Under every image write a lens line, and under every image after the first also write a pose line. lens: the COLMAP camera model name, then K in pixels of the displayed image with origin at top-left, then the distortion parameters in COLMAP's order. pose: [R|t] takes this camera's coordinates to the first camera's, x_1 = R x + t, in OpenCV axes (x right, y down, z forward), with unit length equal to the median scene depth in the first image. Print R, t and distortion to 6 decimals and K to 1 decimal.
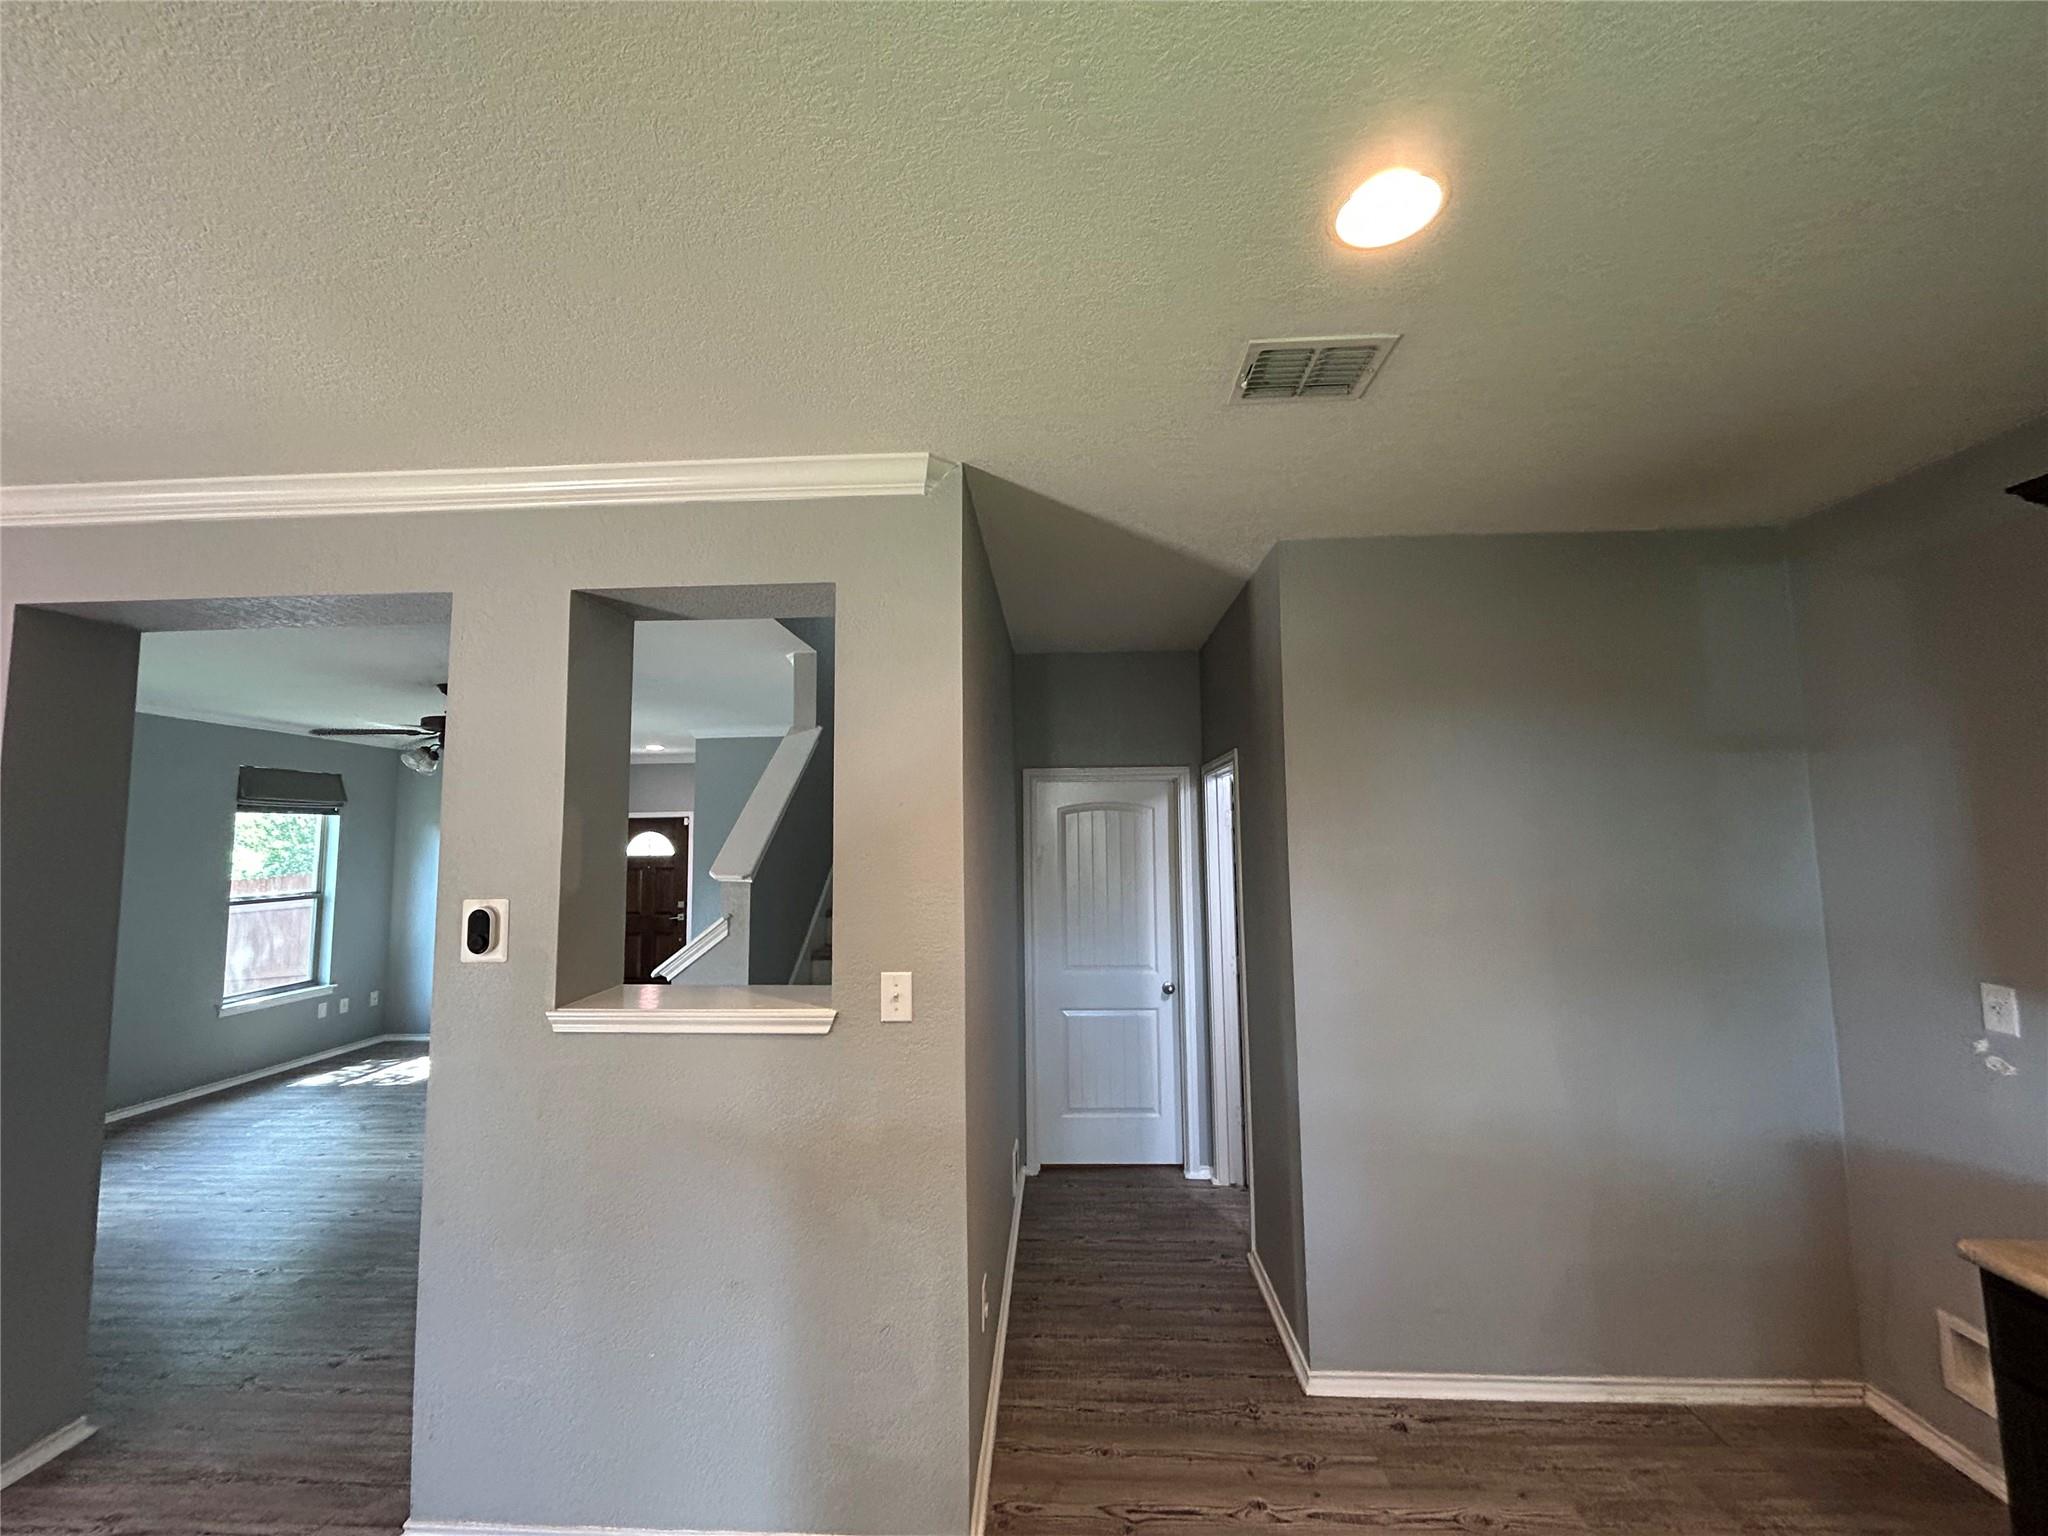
lens RADIAL K [[827.1, 0, 1023.9], [0, 827.1, 770.1], [0, 0, 1]] dist [-0.003054, 0.002292]
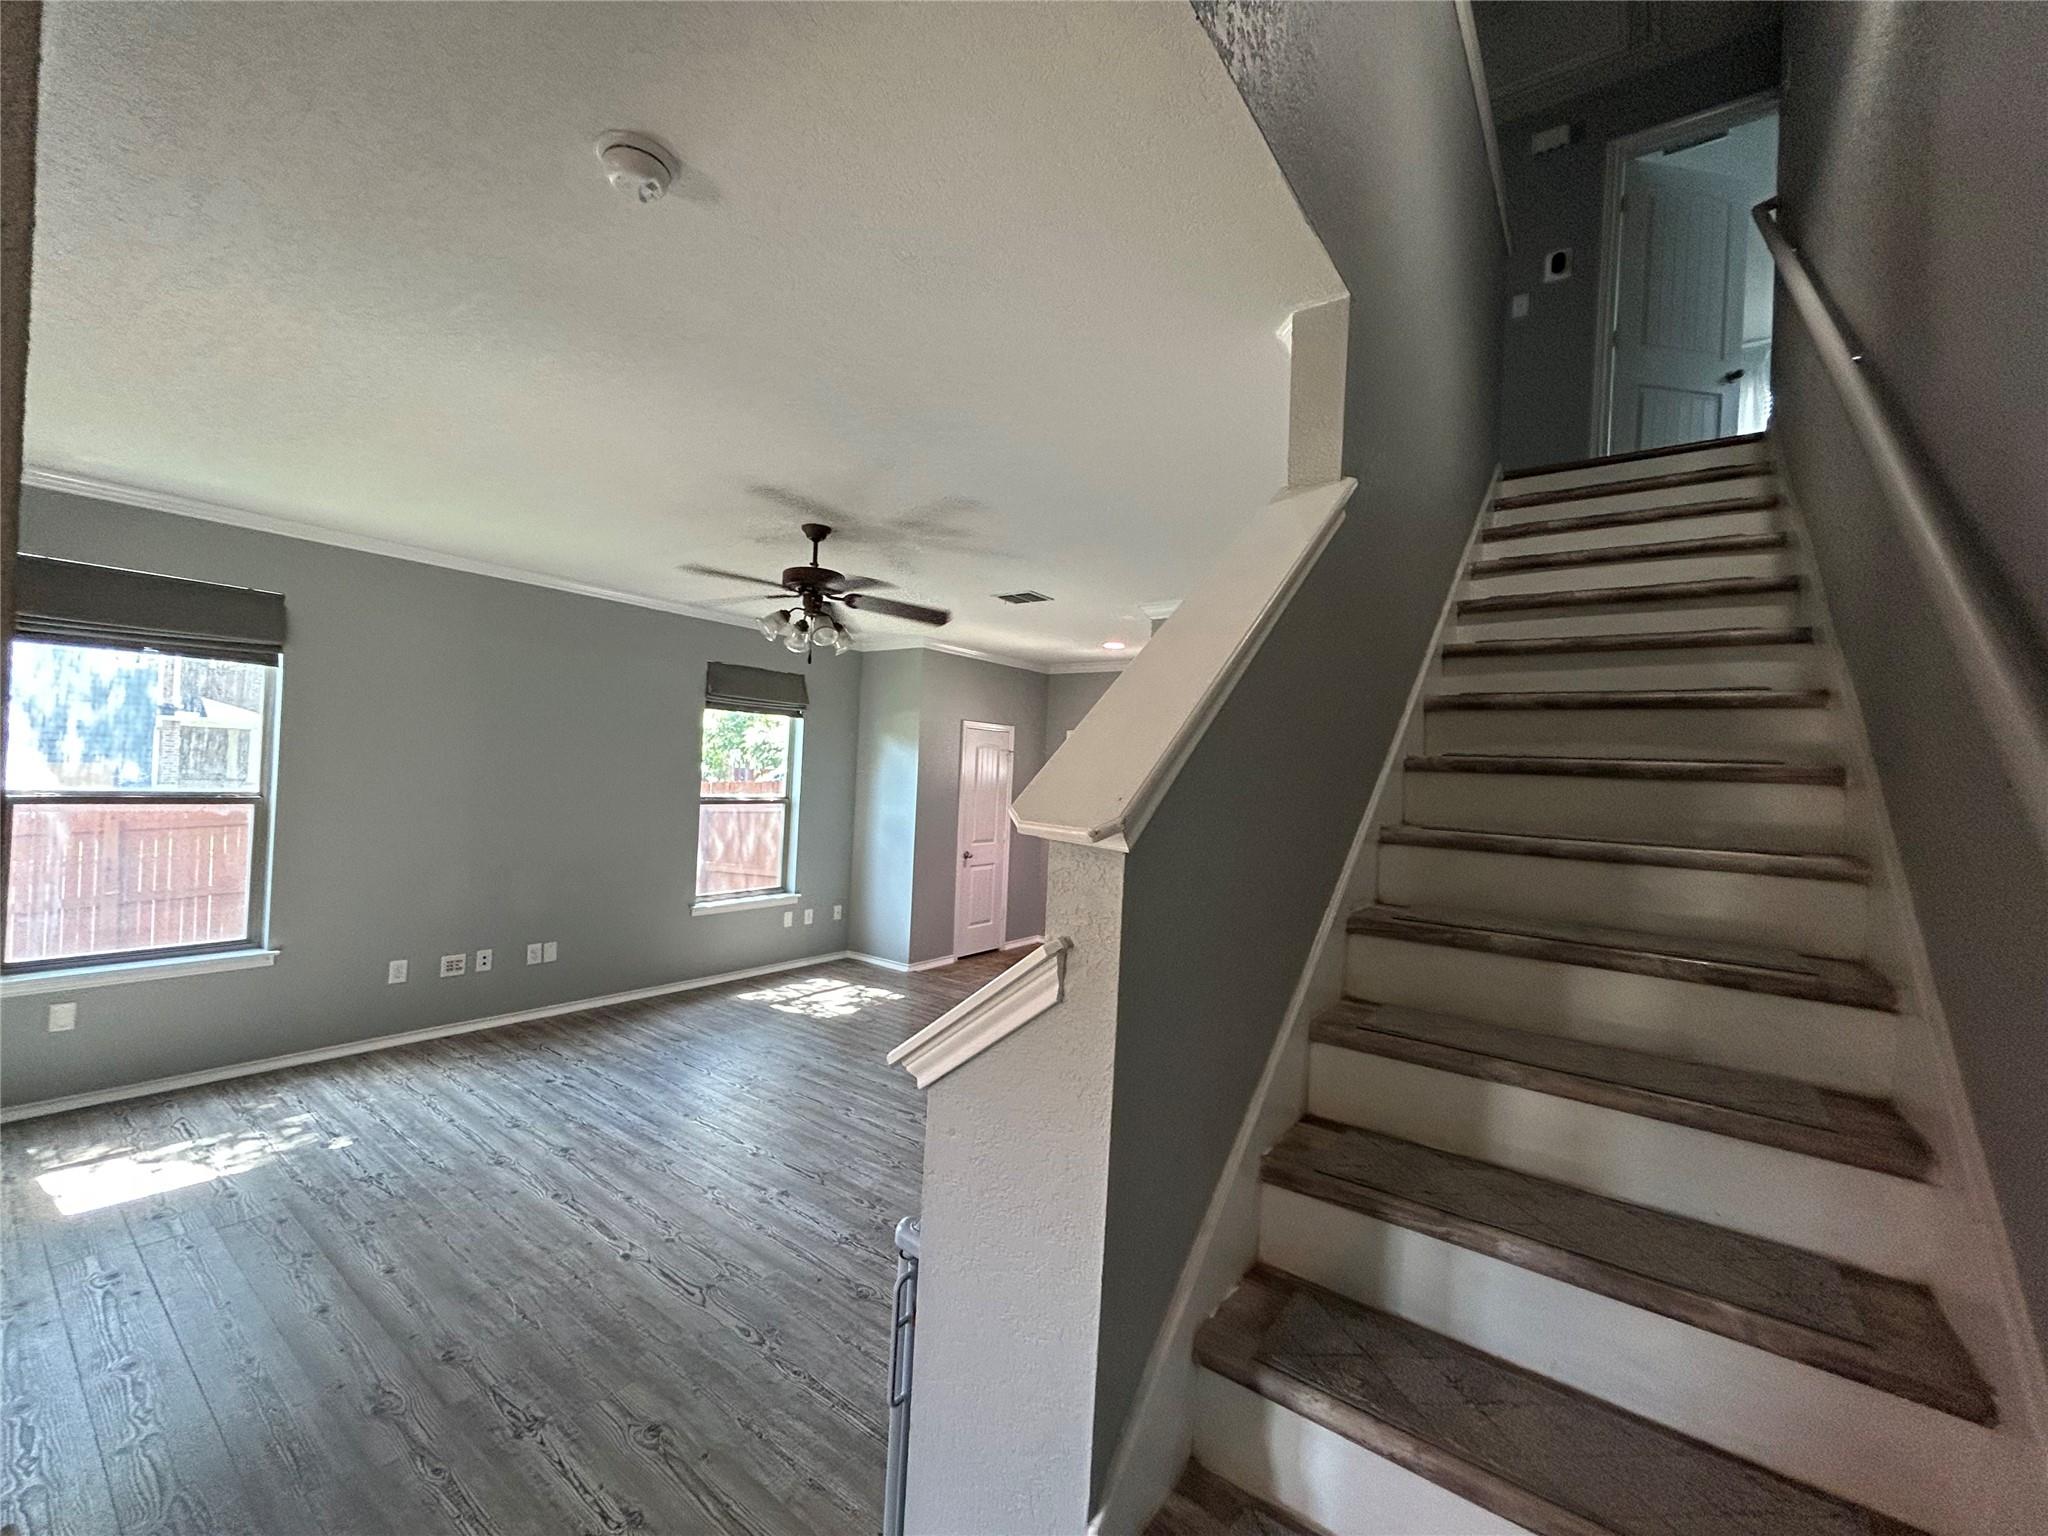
lens RADIAL K [[827.1, 0, 1021.0], [0, 827.1, 769.8], [0, 0, 1]] dist [-0.003054, 0.002292]
pose [[0.828967, 0.049821, -0.557074, -0.102117], [-0.008954, 0.997079, 0.075849, 0.044020], [0.559226, -0.057889, 0.826992, 0.389637]]
